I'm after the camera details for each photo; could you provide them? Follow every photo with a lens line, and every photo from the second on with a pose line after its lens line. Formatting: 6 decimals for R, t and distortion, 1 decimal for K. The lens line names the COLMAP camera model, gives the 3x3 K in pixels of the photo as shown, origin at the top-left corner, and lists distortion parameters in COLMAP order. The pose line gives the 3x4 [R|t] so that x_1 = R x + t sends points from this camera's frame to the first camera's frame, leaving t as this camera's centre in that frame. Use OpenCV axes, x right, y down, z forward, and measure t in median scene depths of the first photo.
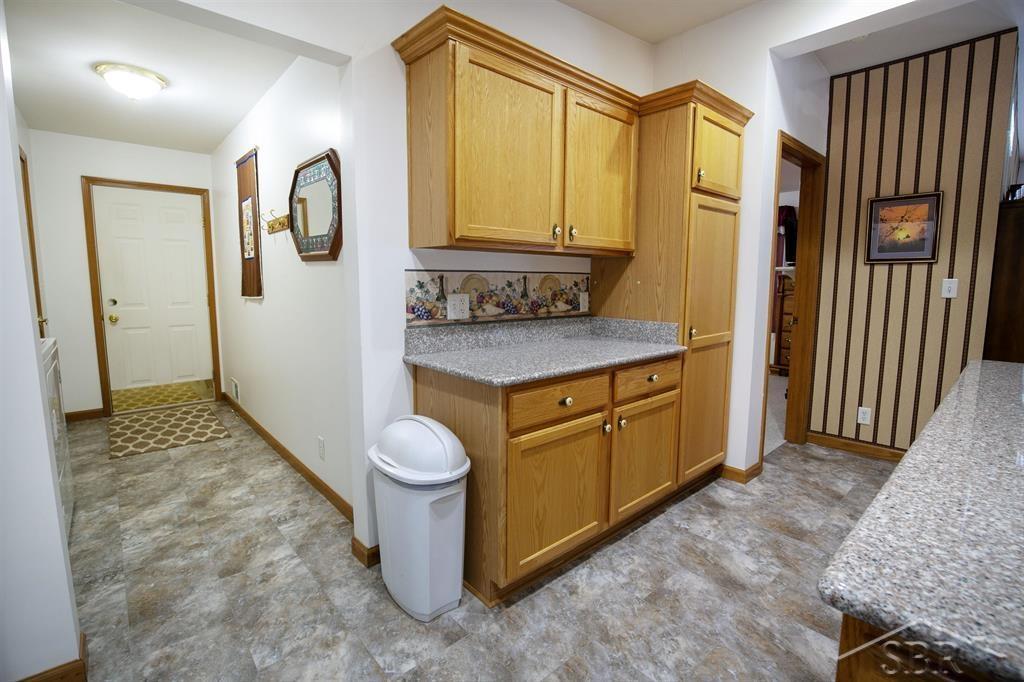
lens RADIAL K [[468.6, 0, 515.3], [0, 468.6, 336.2], [0, 0, 1]] dist [-0.034322, 0.004632]
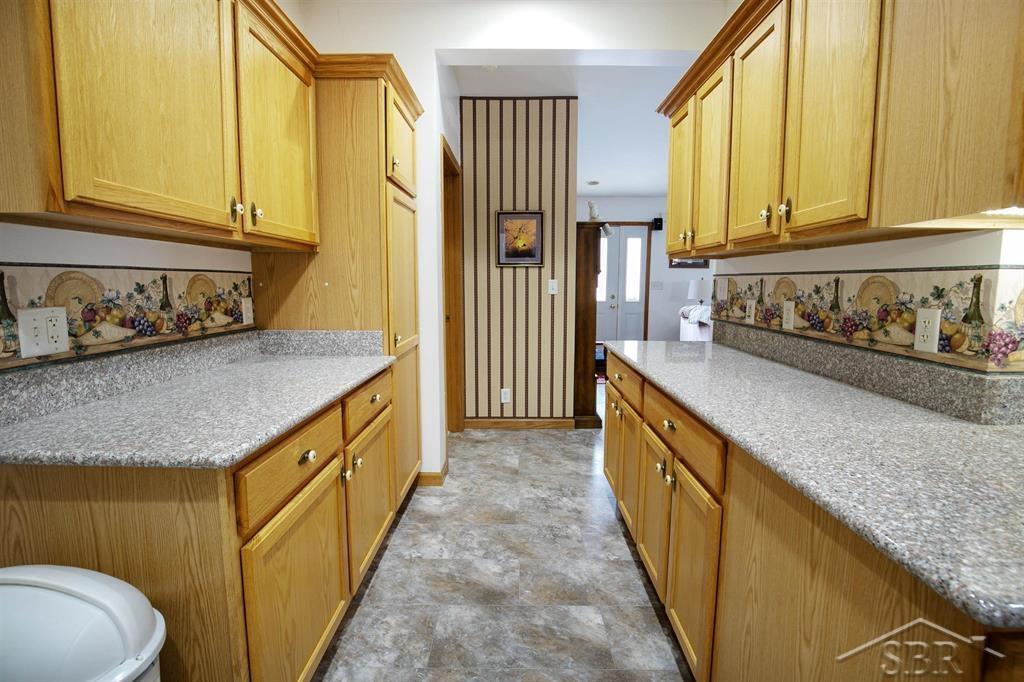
lens RADIAL K [[468.6, 0, 515.3], [0, 468.6, 336.2], [0, 0, 1]] dist [-0.034322, 0.004632]
pose [[0.671011, -0.084331, 0.736636, -0.130103], [0.085881, 0.995664, 0.035754, -0.027191], [-0.736457, 0.039272, 0.675343, 0.227799]]
